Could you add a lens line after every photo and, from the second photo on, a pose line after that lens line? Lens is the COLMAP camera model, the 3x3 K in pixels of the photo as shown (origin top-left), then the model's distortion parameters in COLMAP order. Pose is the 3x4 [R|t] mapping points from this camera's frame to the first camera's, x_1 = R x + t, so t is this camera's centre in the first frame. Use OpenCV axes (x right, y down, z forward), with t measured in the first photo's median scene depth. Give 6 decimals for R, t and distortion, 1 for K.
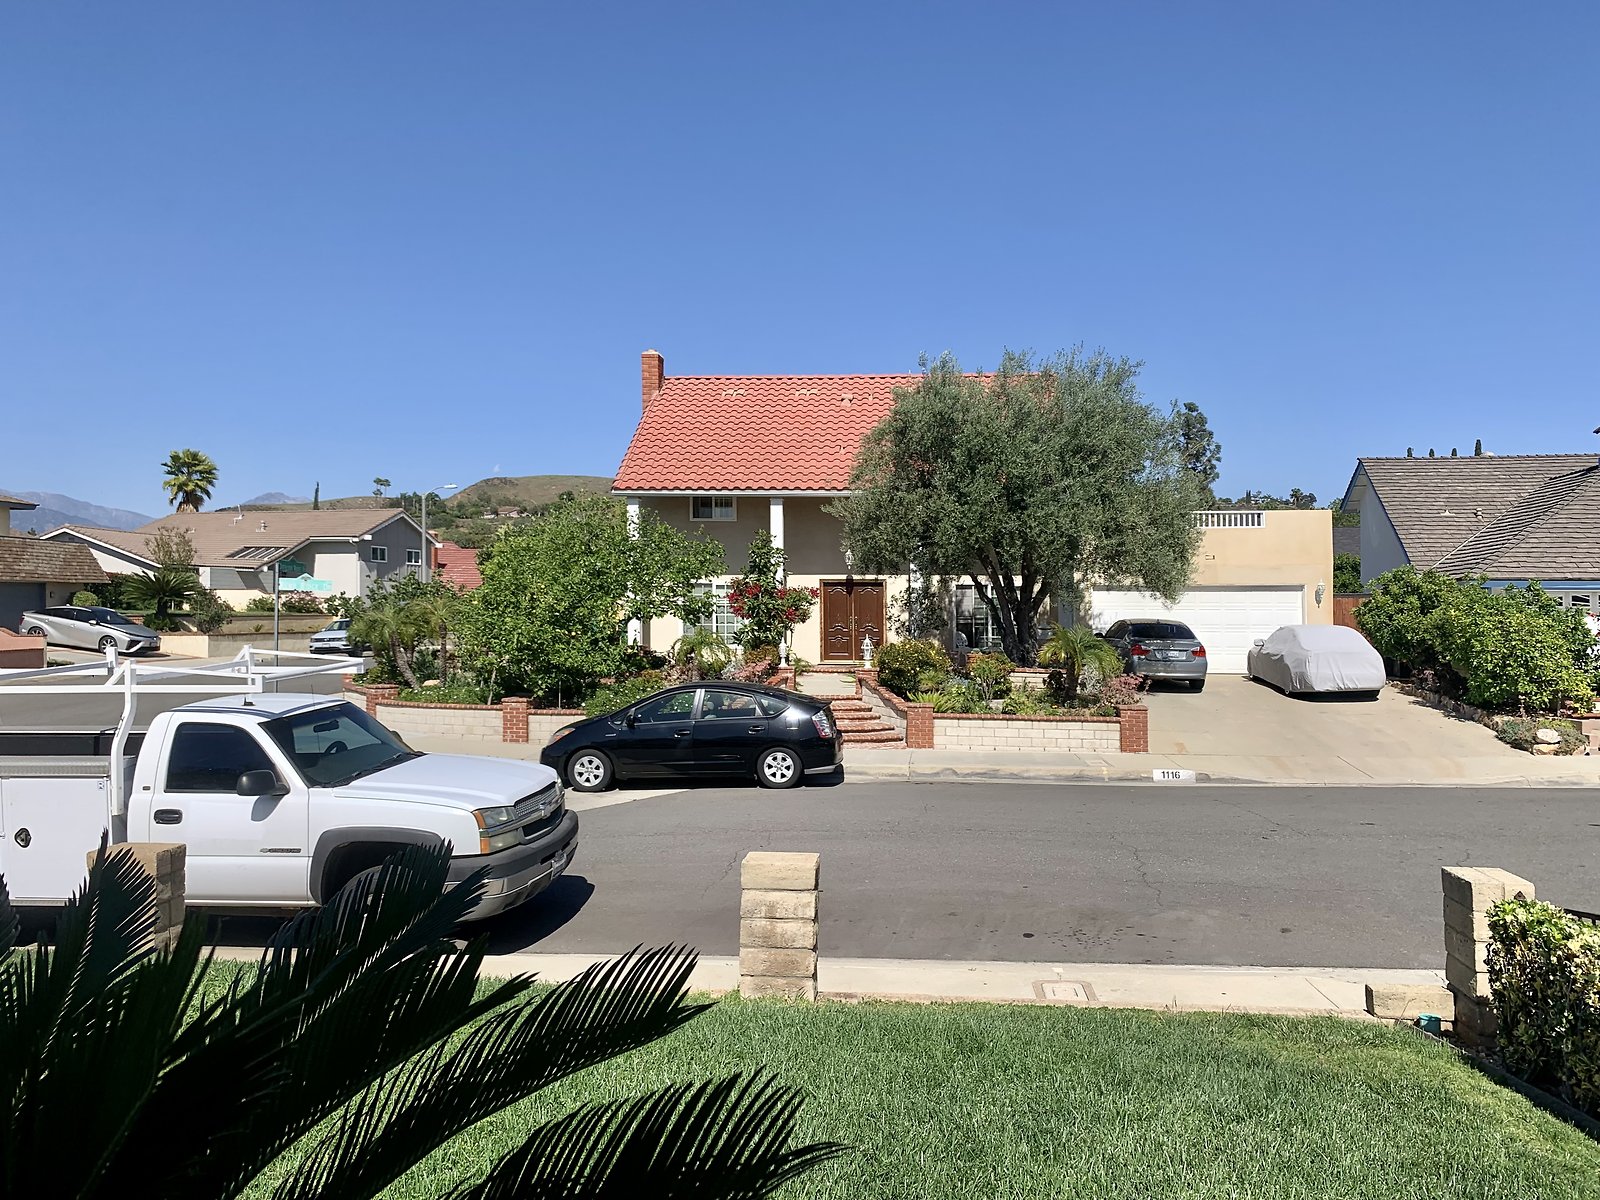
lens RADIAL K [[1247.3, 0, 800.0], [0, 1247.3, 600.0], [0, 0, 1]] dist [0.007523, -0.003959]
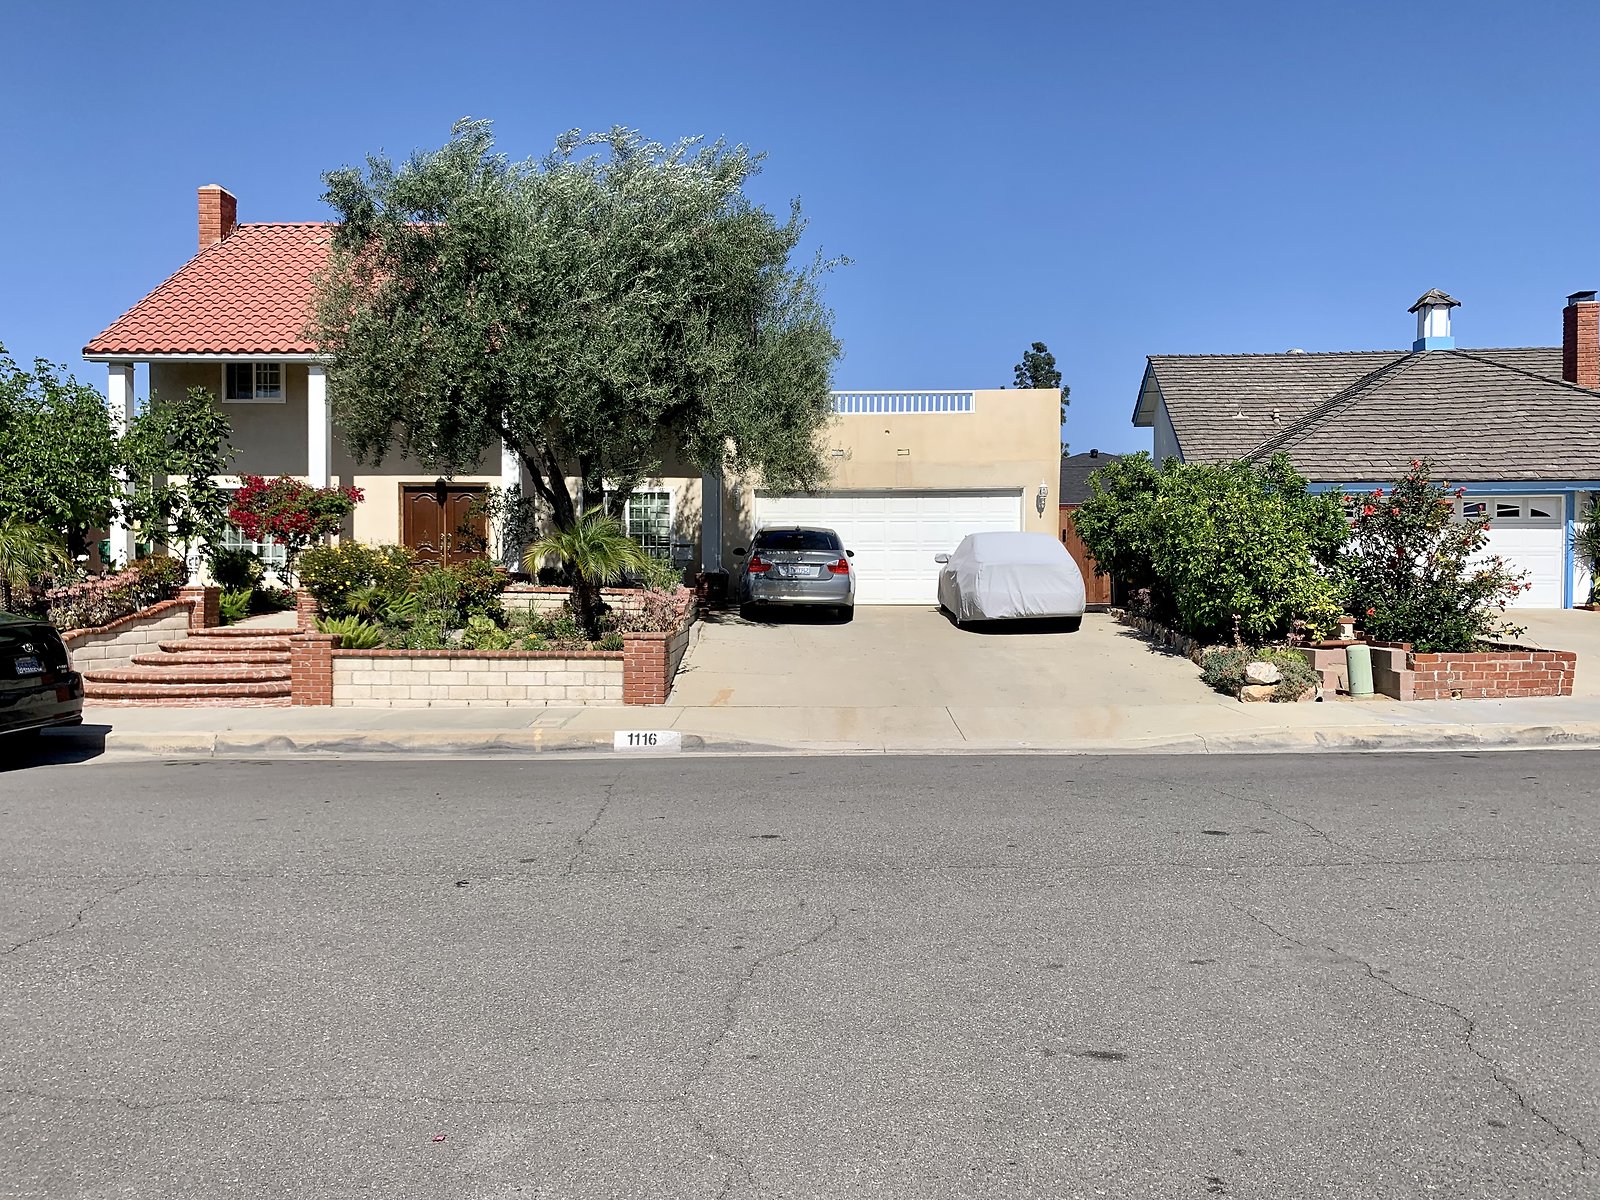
lens RADIAL K [[1315.4, 0, 767.5], [0, 1315.4, 595.2], [0, 0, 1]] dist [0.275419, -0.801238]
pose [[0.995314, -0.004675, 0.096580, 0.240614], [0.001851, 0.999569, 0.029309, 0.041695], [-0.096676, -0.028993, 0.994894, 0.290340]]
